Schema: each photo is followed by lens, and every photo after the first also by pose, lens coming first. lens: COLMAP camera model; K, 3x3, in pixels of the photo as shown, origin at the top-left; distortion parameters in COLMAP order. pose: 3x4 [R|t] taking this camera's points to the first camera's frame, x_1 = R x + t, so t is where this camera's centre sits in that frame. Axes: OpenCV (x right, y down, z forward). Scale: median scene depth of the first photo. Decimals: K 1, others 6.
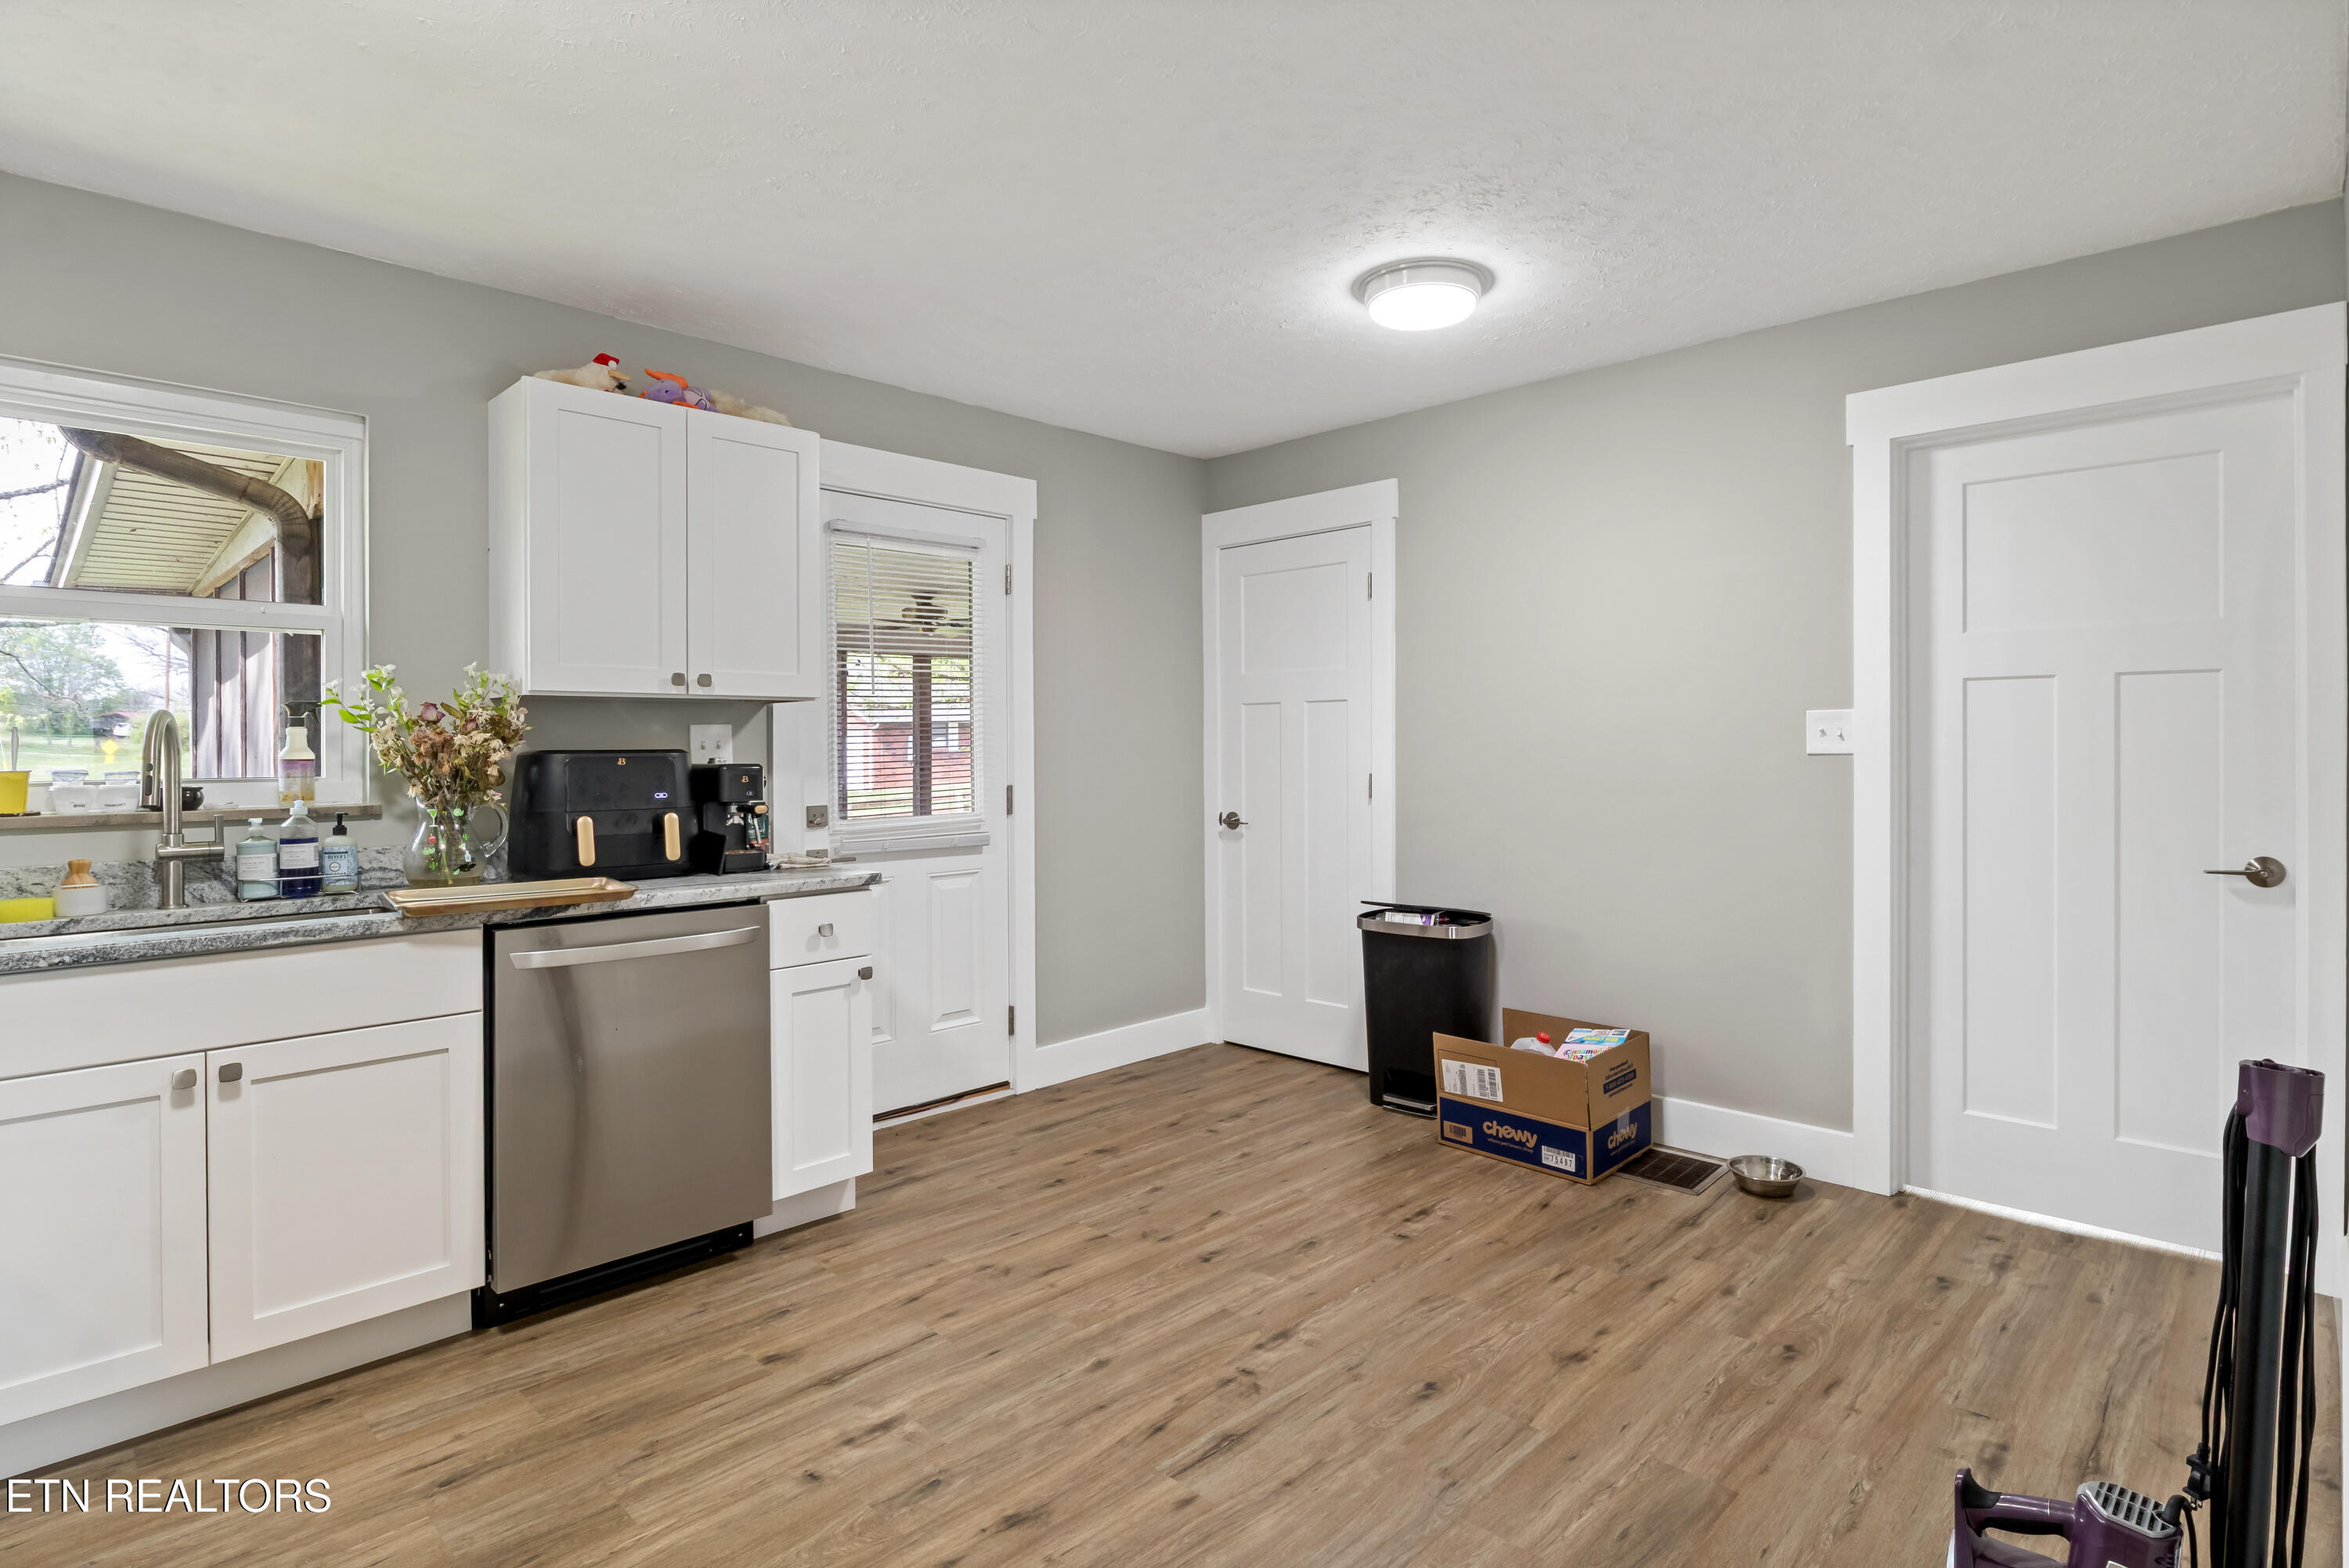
lens RADIAL K [[1201.9, 0, 1178.3], [0, 1201.9, 766.6], [0, 0, 1]] dist [-0.004489, 0.000559]
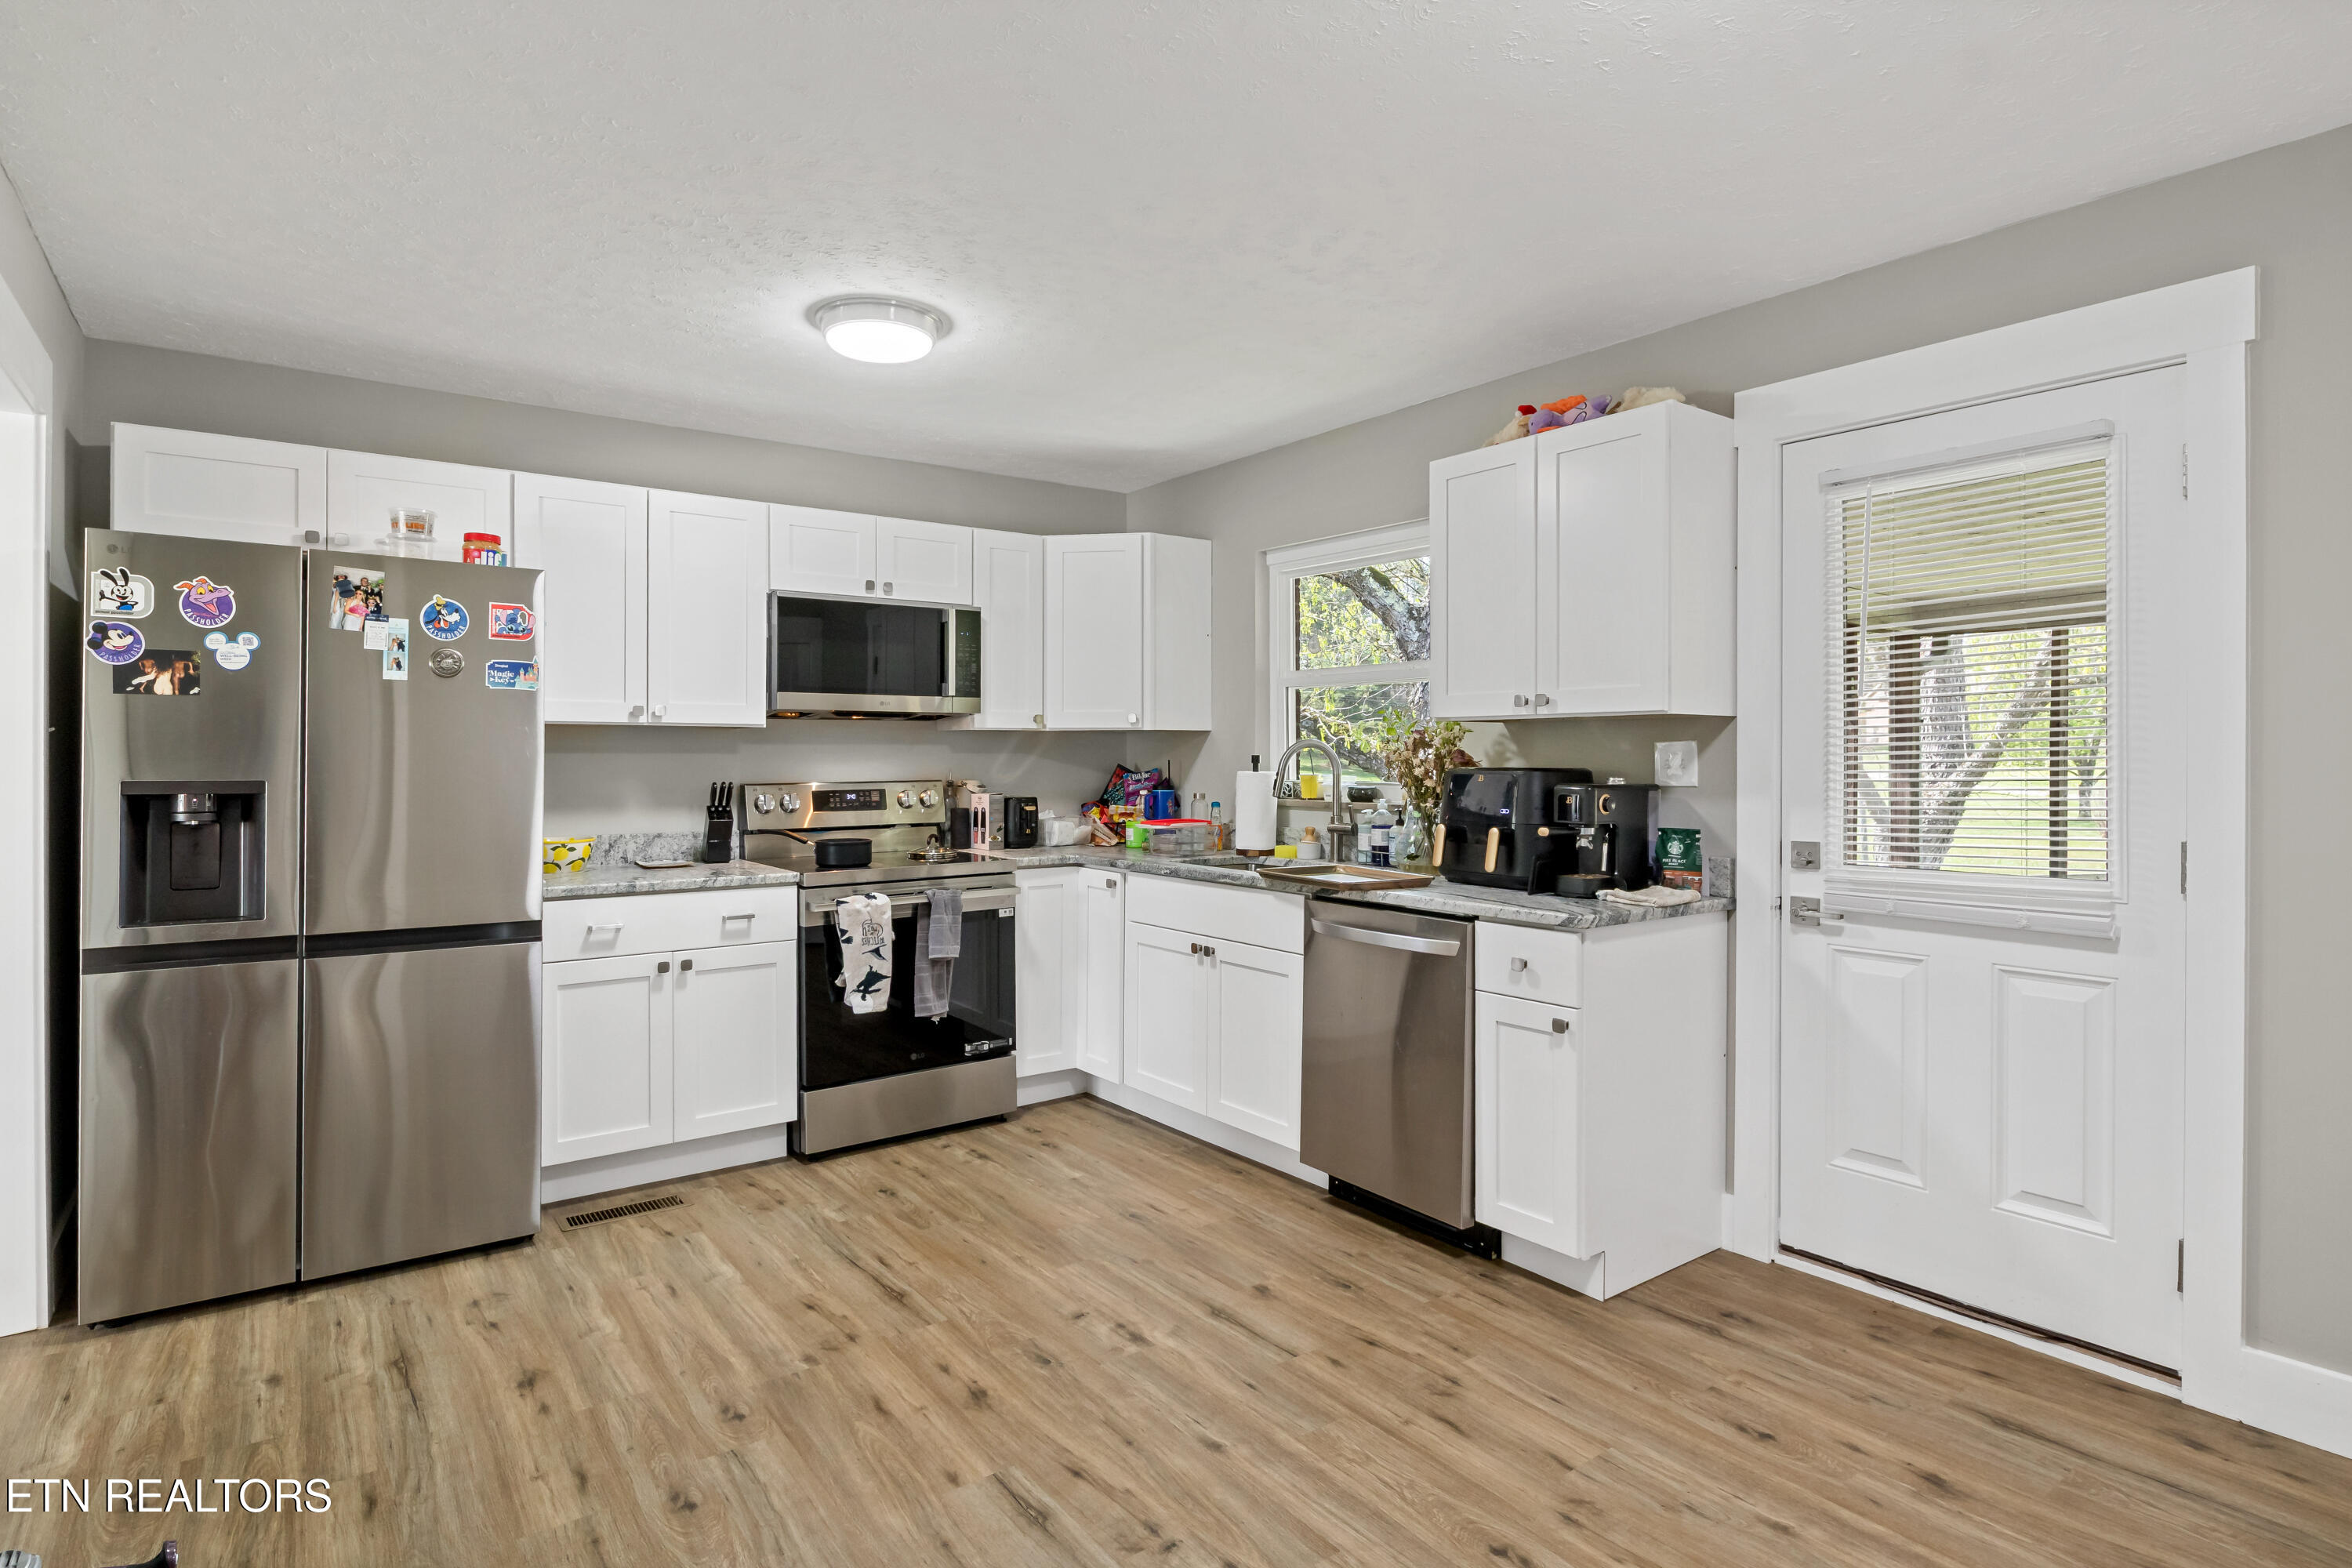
lens RADIAL K [[1203.5, 0, 1183.7], [0, 1203.5, 762.6], [0, 0, 1]] dist [-0.004489, 0.000559]
pose [[-0.151605, 0.013516, -0.988349, 0.808654], [-0.014643, 0.999766, 0.015918, -0.039014], [0.988333, 0.016886, -0.151372, 1.062970]]
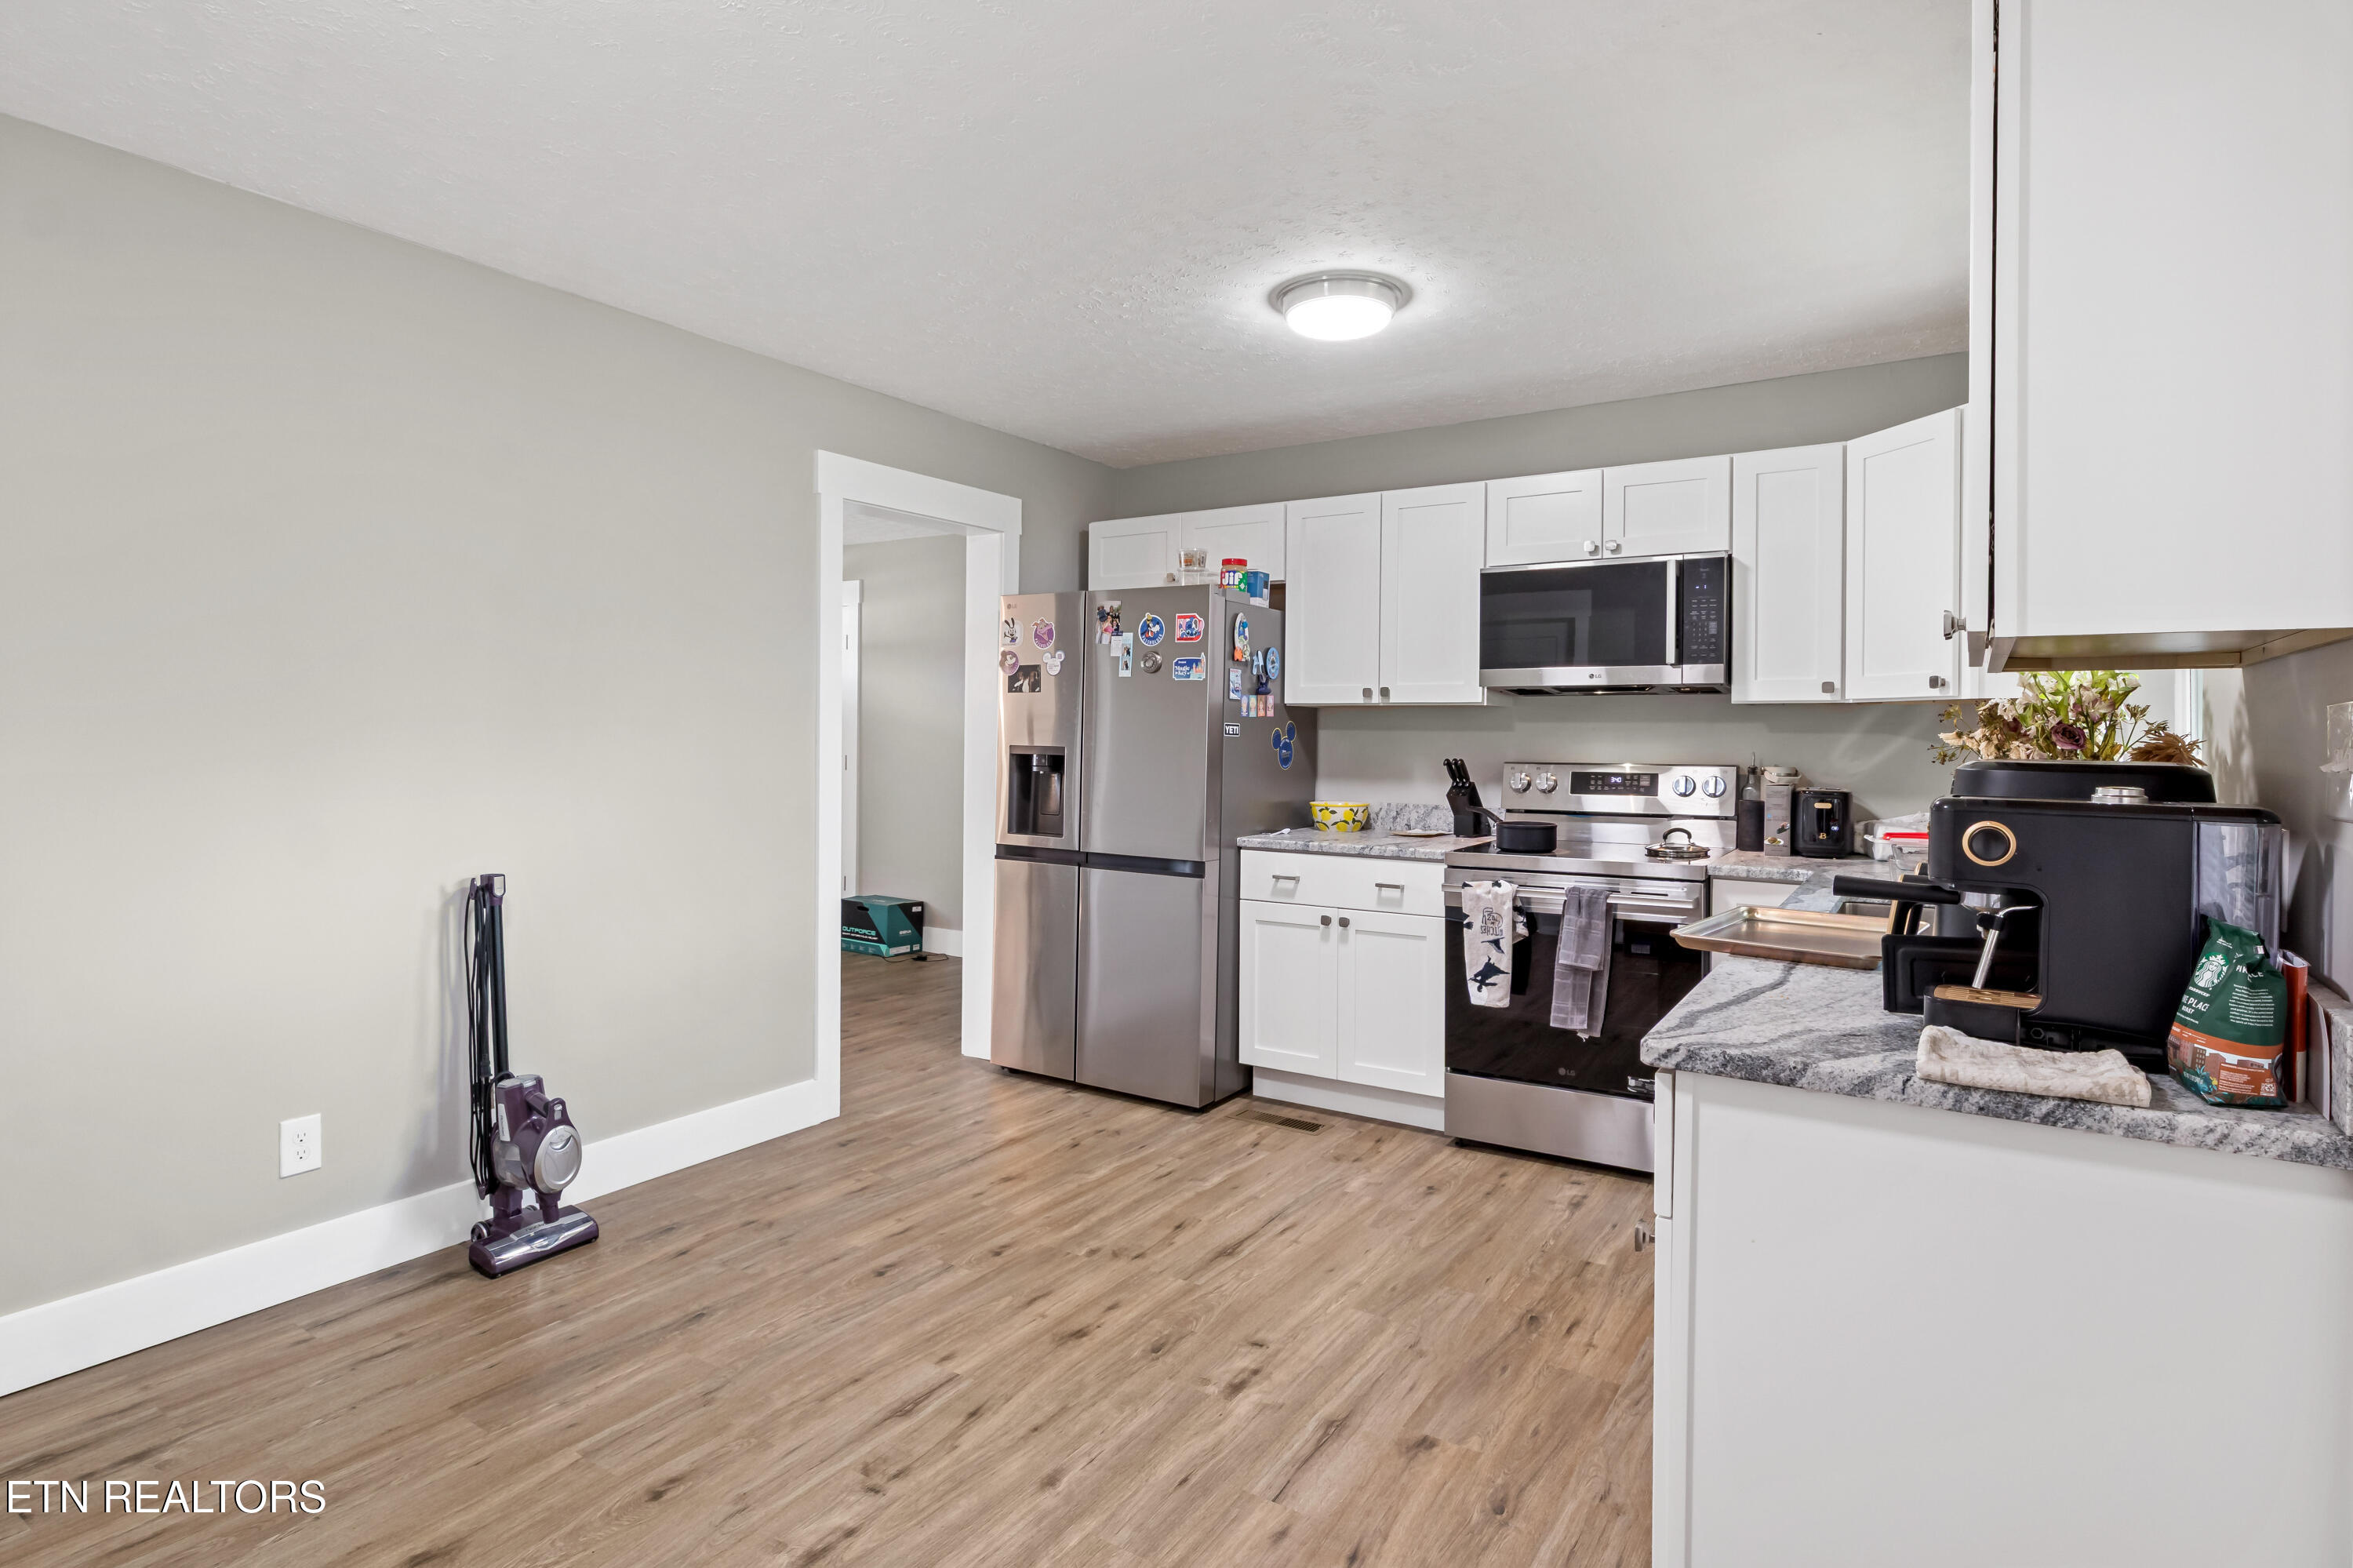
lens RADIAL K [[1204.1, 0, 1200.8], [0, 1204.1, 737.0], [0, 0, 1]] dist [-0.004489, 0.000559]
pose [[-0.976160, 0.001215, -0.217050, 0.014474], [-0.003699, 0.999746, 0.022234, -0.044458], [0.217022, 0.022507, -0.975907, 1.764929]]
